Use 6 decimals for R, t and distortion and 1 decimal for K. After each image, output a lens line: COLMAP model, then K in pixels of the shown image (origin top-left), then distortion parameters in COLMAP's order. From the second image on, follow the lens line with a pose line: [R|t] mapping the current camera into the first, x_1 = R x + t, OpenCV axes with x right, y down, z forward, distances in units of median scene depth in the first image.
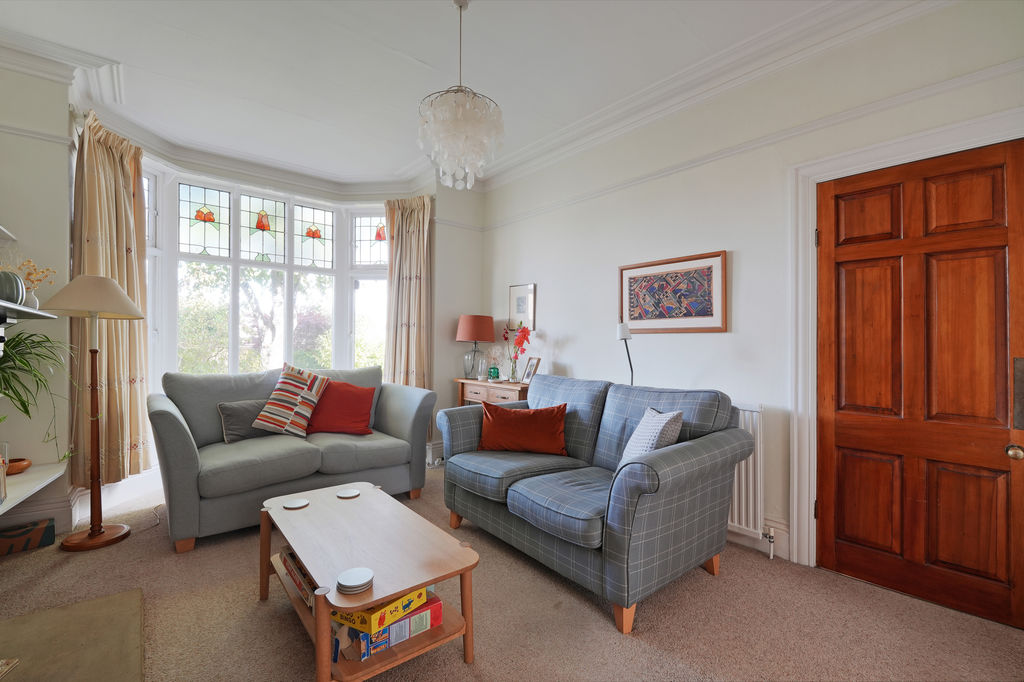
lens RADIAL K [[443.6, 0, 512.0], [0, 443.6, 341.0], [0, 0, 1]] dist [-0.014321, -0.000055]
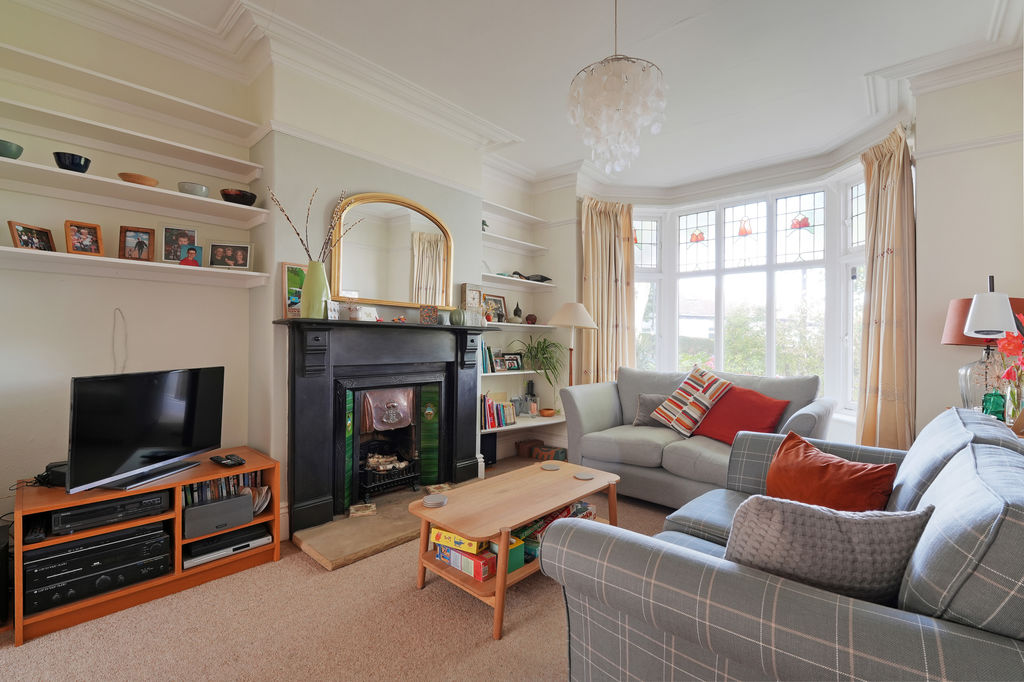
lens RADIAL K [[443.6, 0, 512.0], [0, 443.6, 341.0], [0, 0, 1]] dist [-0.014321, -0.000055]
pose [[0.148720, -0.005752, -0.988863, 0.471111], [-0.008497, 0.999939, -0.007094, 0.004857], [0.988843, 0.009457, 0.148662, 0.417468]]
